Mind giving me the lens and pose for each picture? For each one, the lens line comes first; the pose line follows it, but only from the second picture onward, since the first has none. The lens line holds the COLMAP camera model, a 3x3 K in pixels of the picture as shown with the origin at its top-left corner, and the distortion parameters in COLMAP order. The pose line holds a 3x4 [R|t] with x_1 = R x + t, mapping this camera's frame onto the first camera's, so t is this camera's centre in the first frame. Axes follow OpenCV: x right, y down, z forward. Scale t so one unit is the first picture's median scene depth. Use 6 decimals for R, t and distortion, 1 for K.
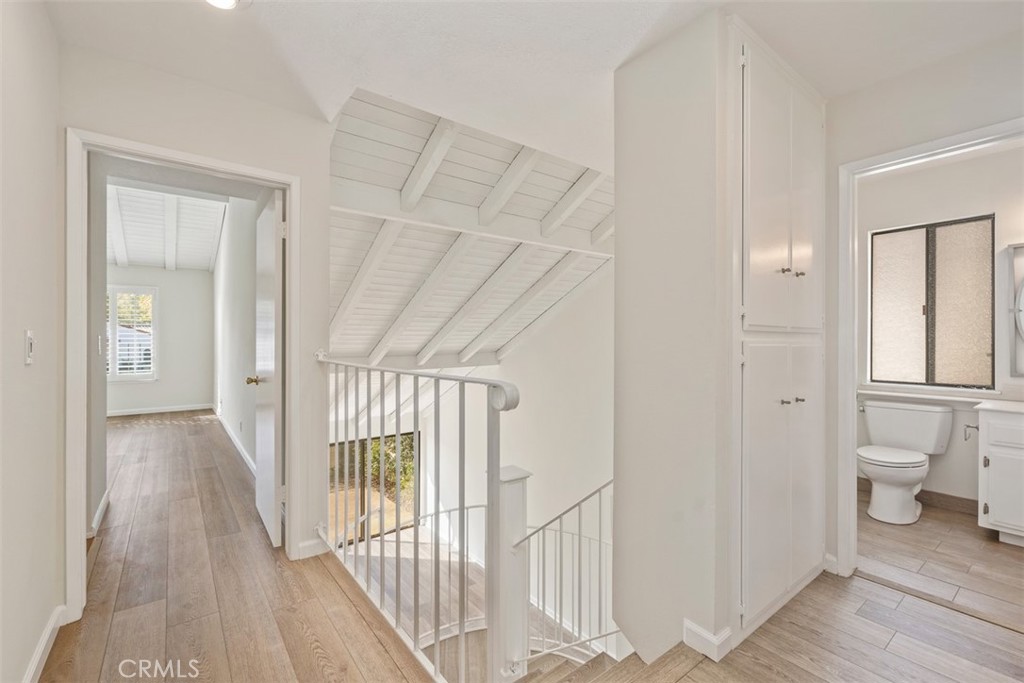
lens RADIAL K [[441.8, 0, 511.1], [0, 441.8, 344.1], [0, 0, 1]] dist [0.000042, -0.000006]
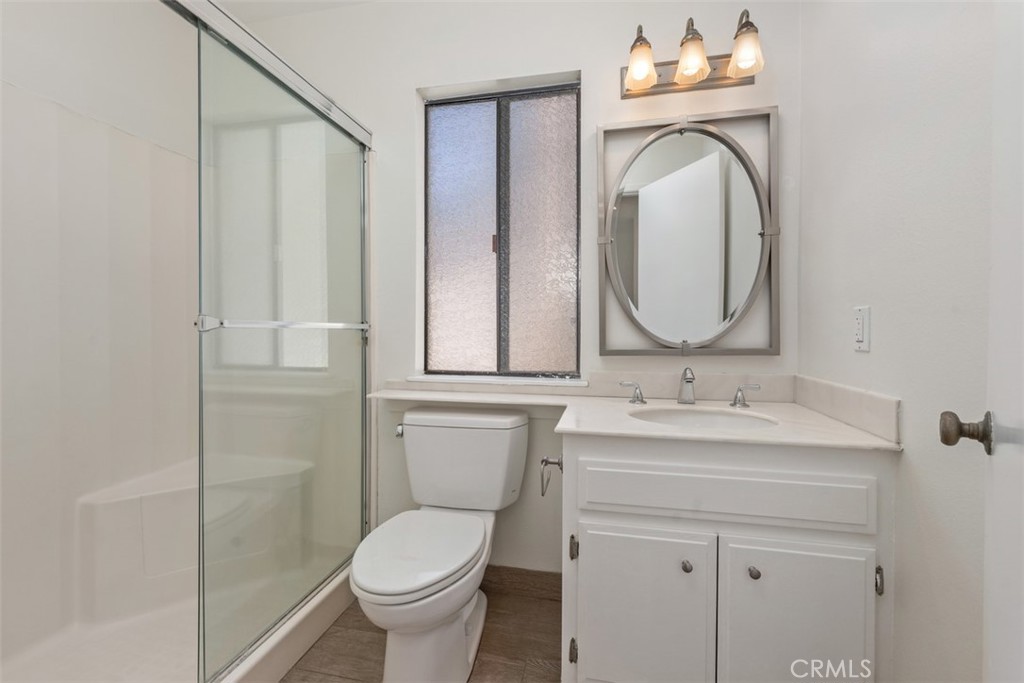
lens RADIAL K [[441.8, 0, 511.1], [0, 441.8, 344.1], [0, 0, 1]] dist [0.000042, -0.000006]
pose [[0.763572, -0.005014, 0.645703, 0.620353], [0.001763, 0.999982, 0.005680, 0.051934], [-0.645720, -0.003199, 0.763568, 0.587368]]
